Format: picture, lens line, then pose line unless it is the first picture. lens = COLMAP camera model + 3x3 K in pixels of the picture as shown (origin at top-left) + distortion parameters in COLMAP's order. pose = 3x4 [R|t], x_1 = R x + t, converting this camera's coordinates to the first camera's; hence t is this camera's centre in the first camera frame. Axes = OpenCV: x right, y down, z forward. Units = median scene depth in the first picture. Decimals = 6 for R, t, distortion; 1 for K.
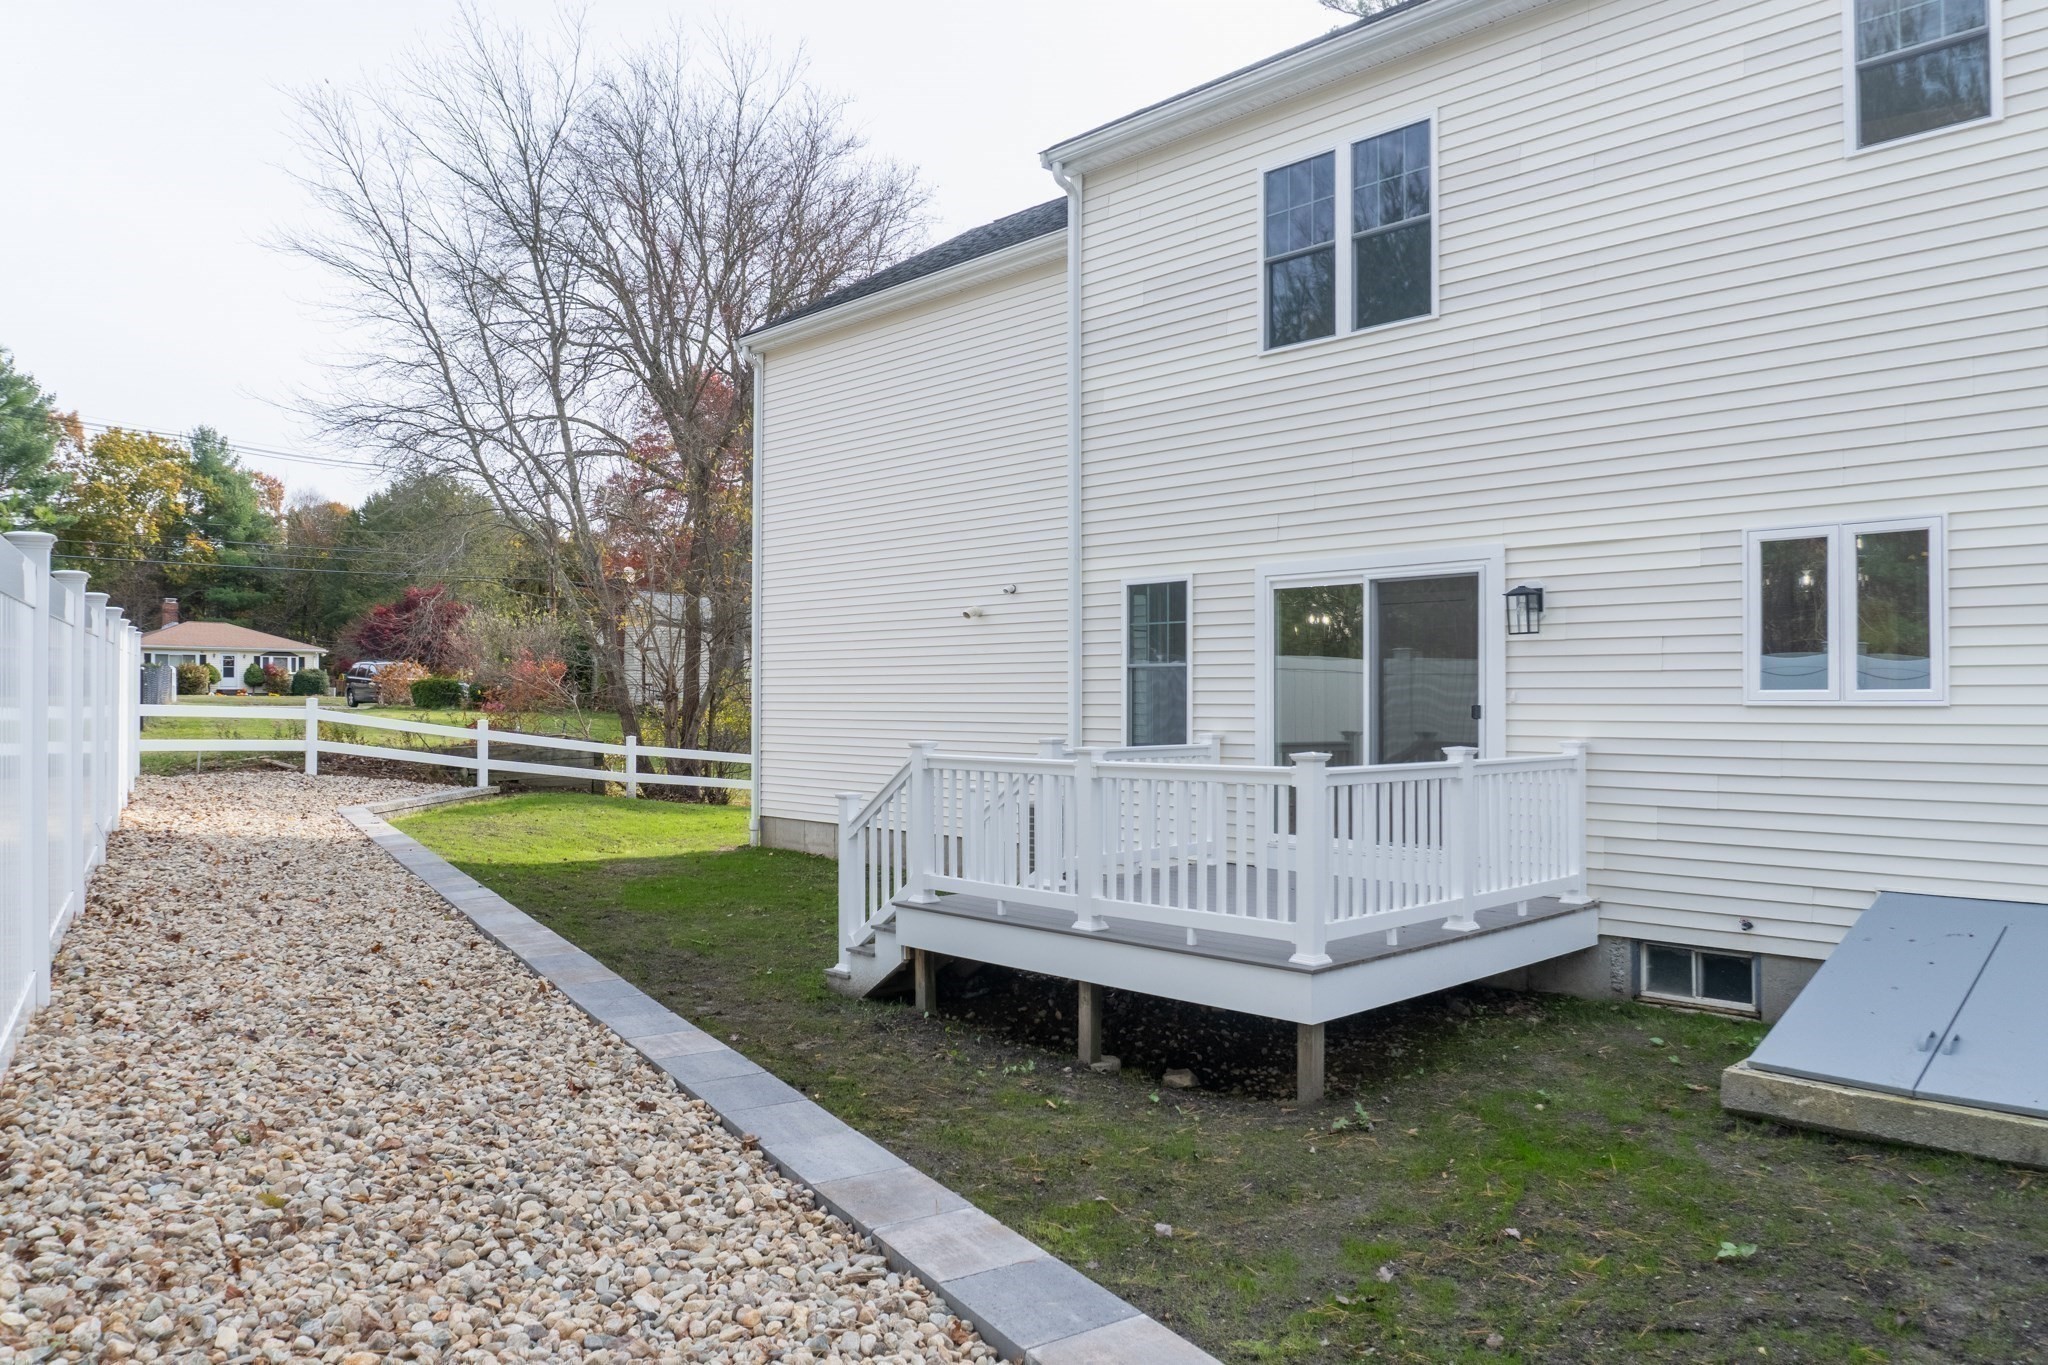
lens RADIAL K [[1405.9, 0, 1024.0], [0, 1405.9, 682.5], [0, 0, 1]] dist [-0.025927, -0.002389]
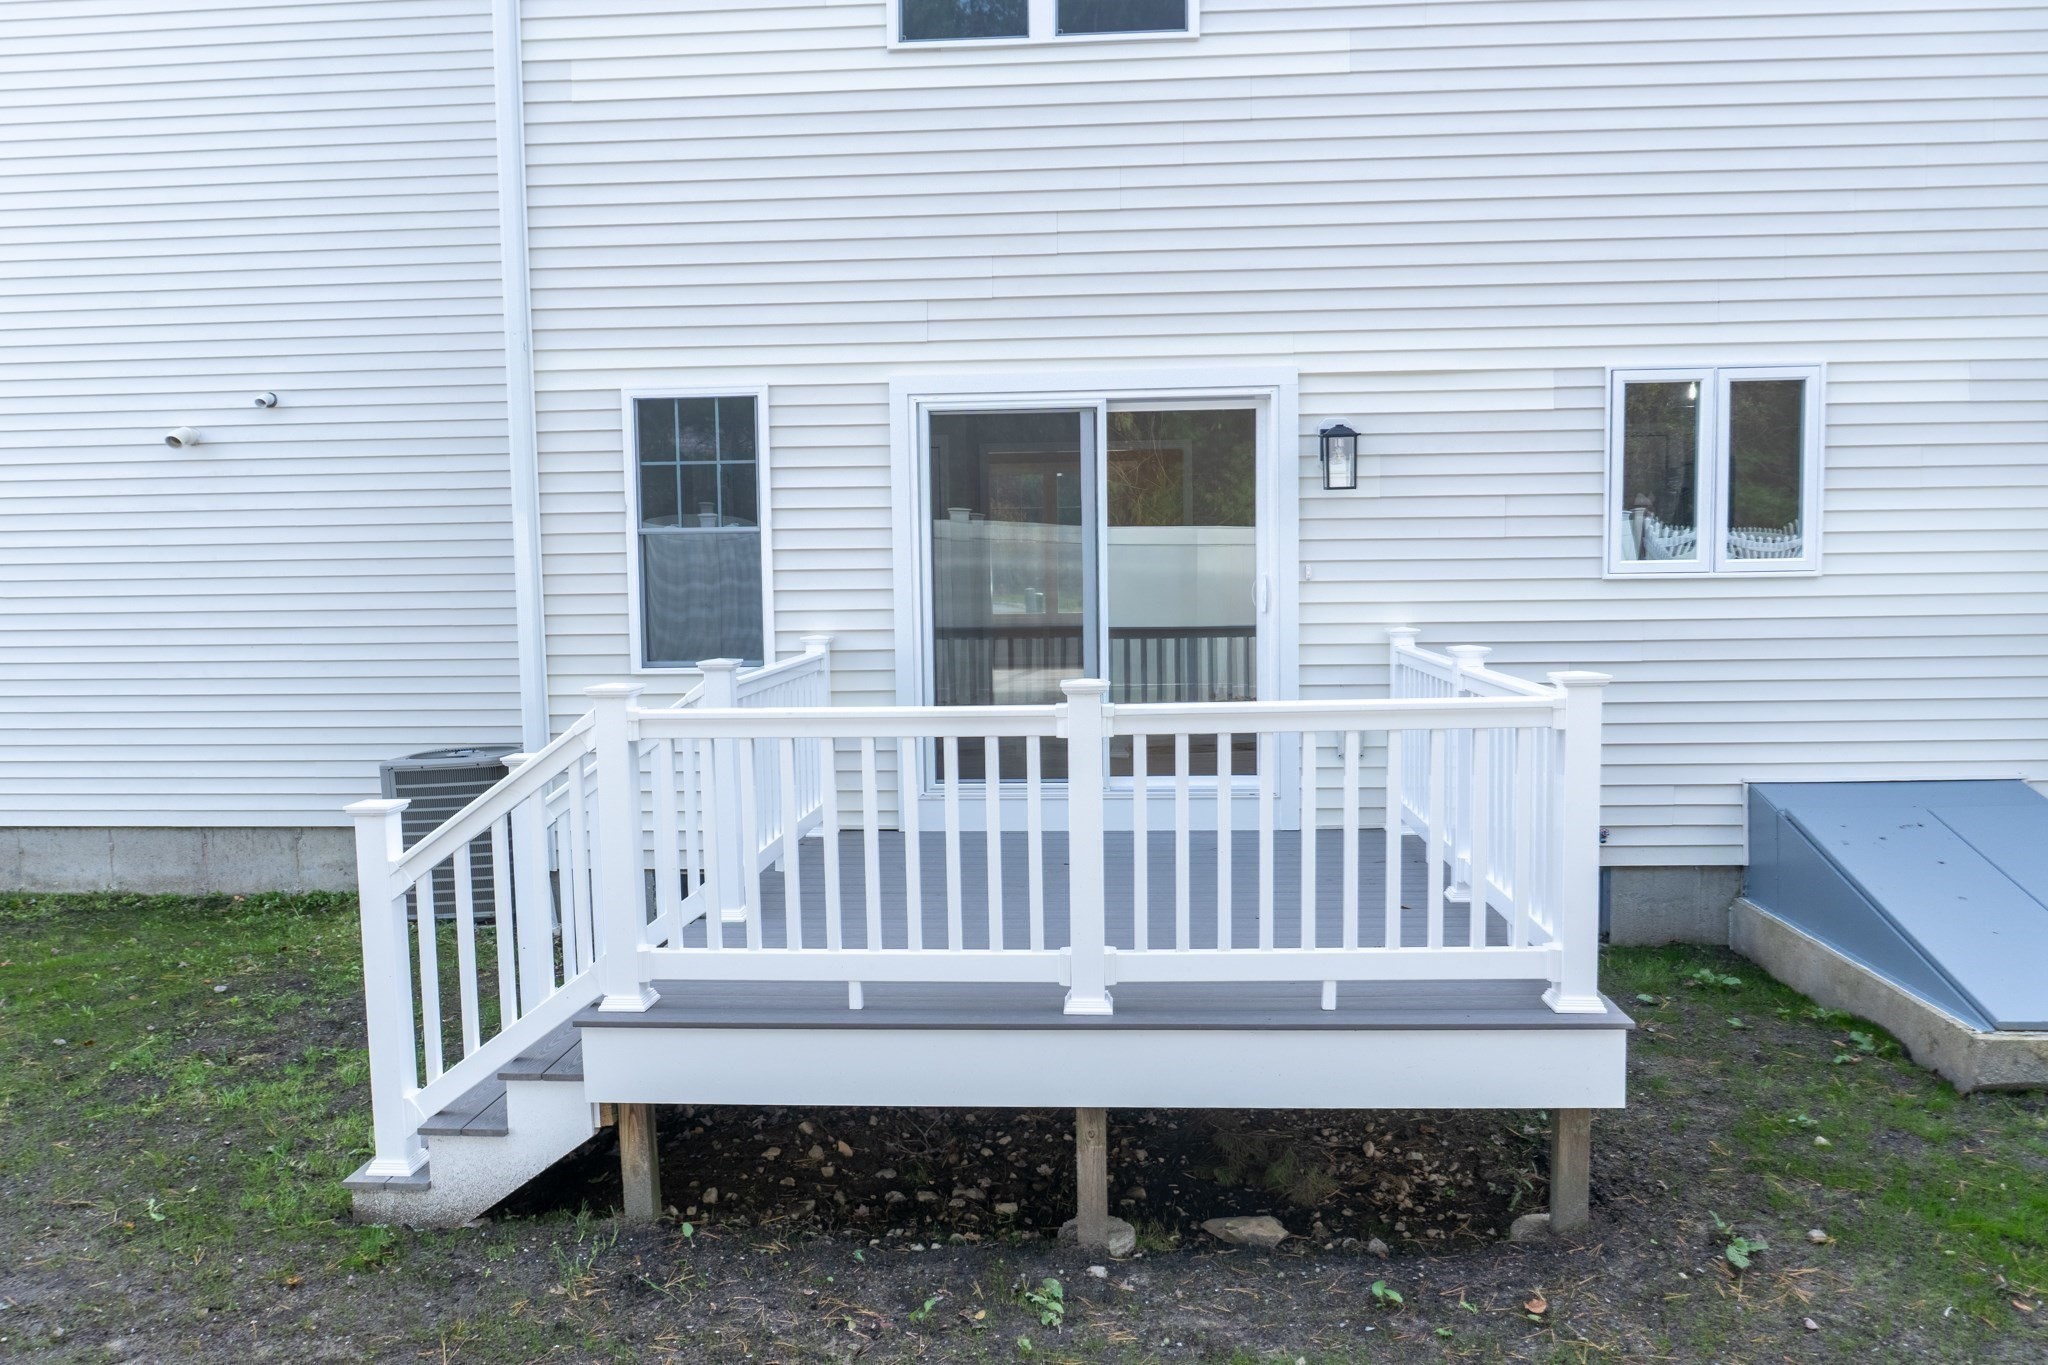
lens RADIAL K [[1482.7, 0, 1024.0], [0, 1482.7, 682.5], [0, 0, 1]] dist [-0.026288, -0.000418]
pose [[0.738304, -0.069423, 0.670885, -0.303814], [0.007542, 0.995476, 0.094712, -0.007525], [-0.674426, -0.064866, 0.735488, 0.510206]]
